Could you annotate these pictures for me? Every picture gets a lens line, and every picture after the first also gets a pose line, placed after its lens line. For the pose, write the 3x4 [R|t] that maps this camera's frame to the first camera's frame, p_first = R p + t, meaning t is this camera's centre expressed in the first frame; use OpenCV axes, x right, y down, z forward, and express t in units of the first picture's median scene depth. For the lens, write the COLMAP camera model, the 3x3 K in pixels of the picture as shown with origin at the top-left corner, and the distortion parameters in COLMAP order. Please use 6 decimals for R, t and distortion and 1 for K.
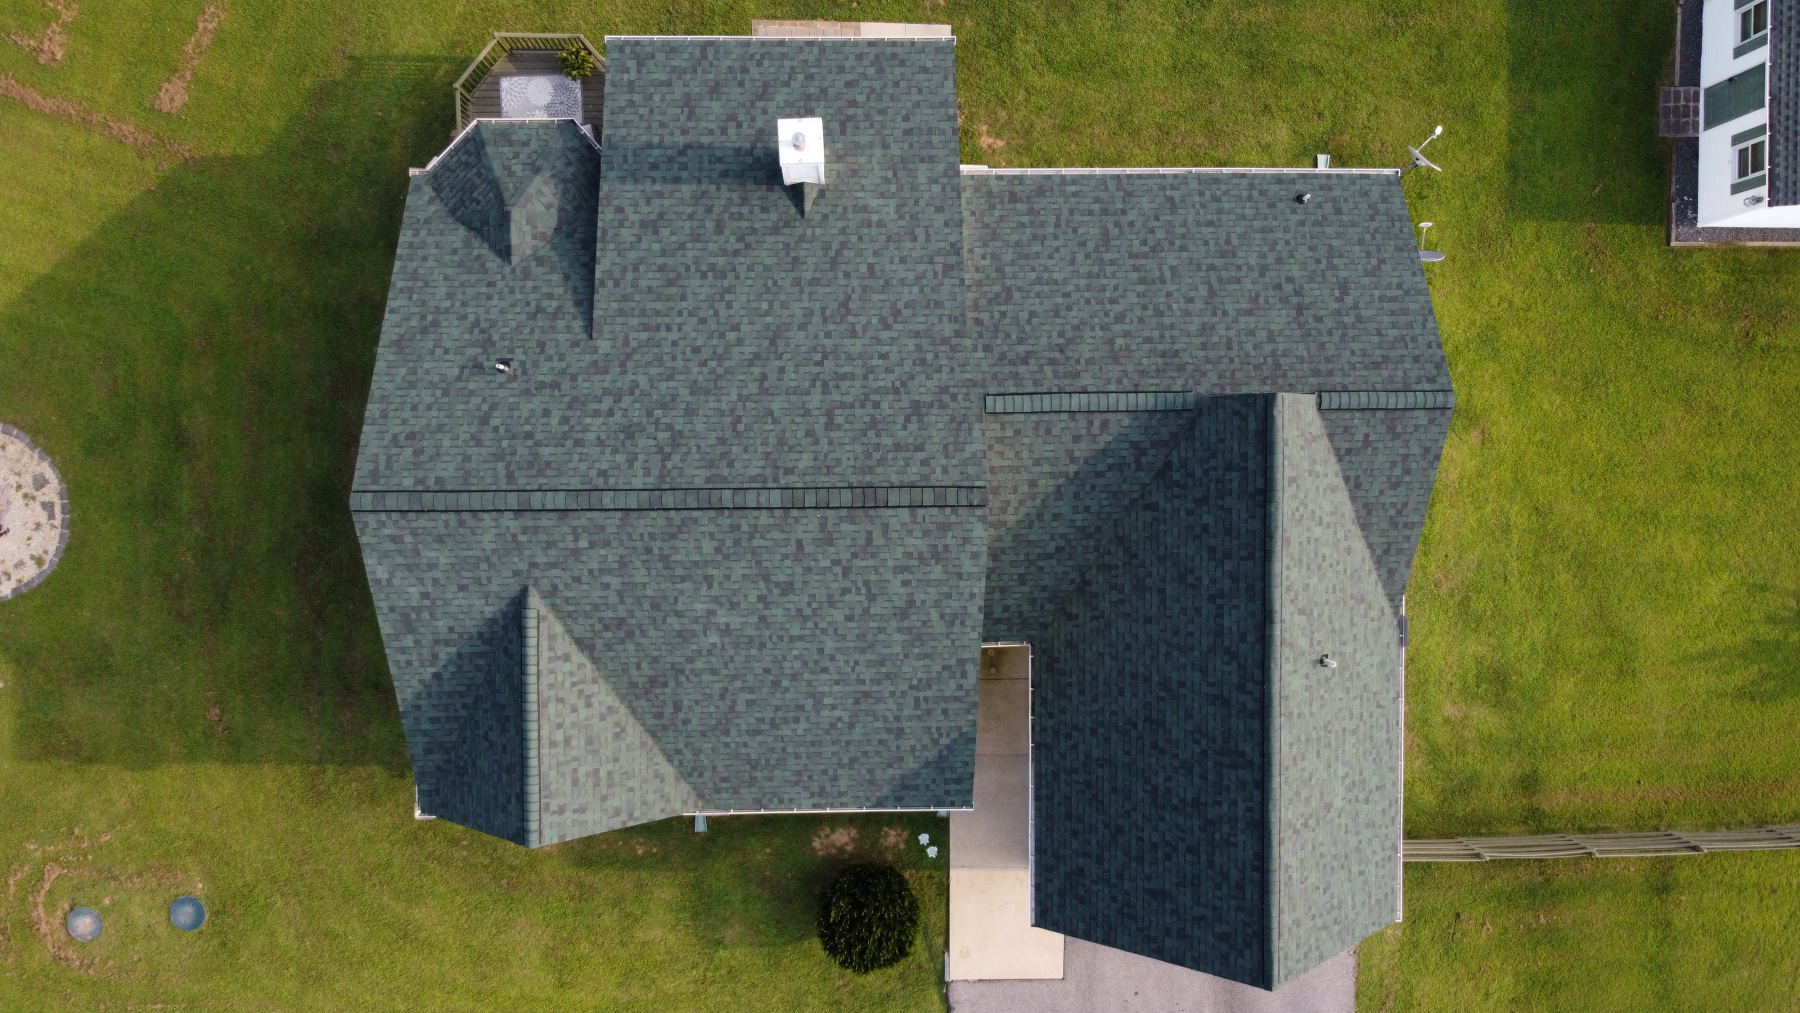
lens RADIAL K [[1346.8, 0, 901.2], [0, 1346.8, 514.2], [0, 0, 1]] dist [0.006147, -0.000037]
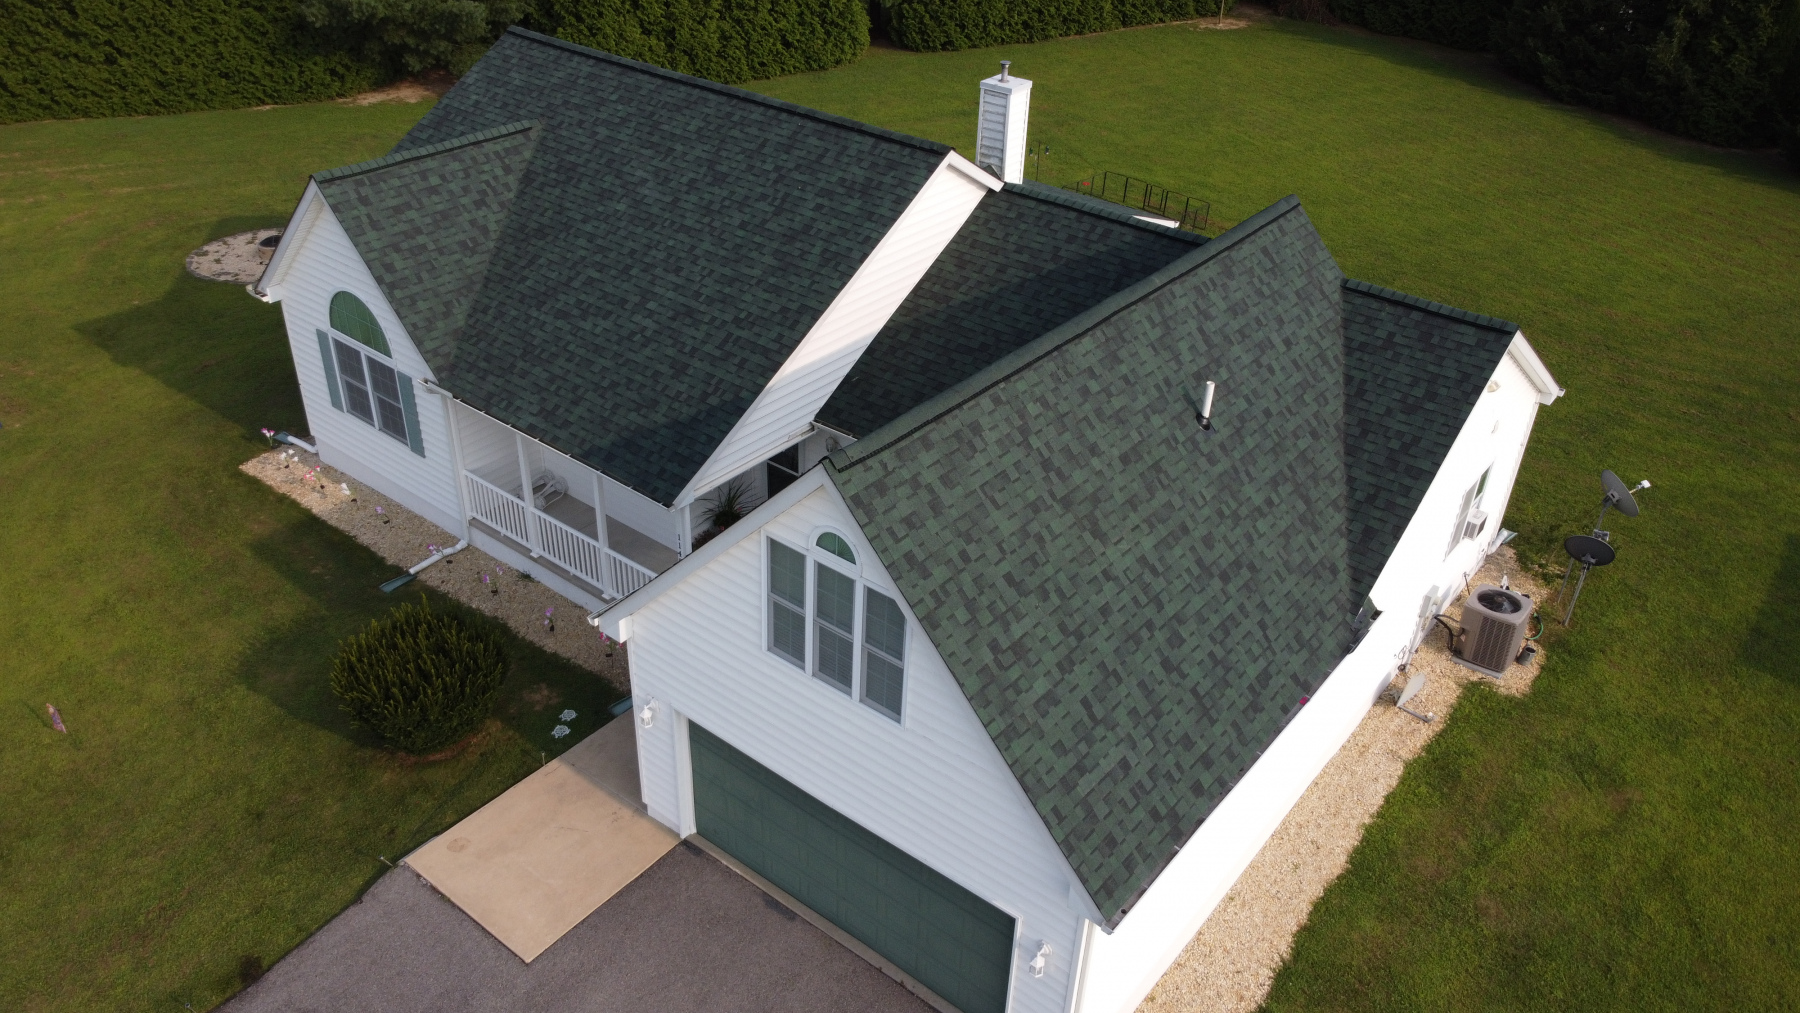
lens RADIAL K [[1346.8, 0, 901.2], [0, 1346.8, 514.2], [0, 0, 1]] dist [0.006147, -0.000037]
pose [[0.779563, 0.334895, -0.529270, 0.558137], [-0.625619, 0.376301, -0.683373, 0.669234], [-0.029694, 0.863853, 0.502867, 0.695662]]
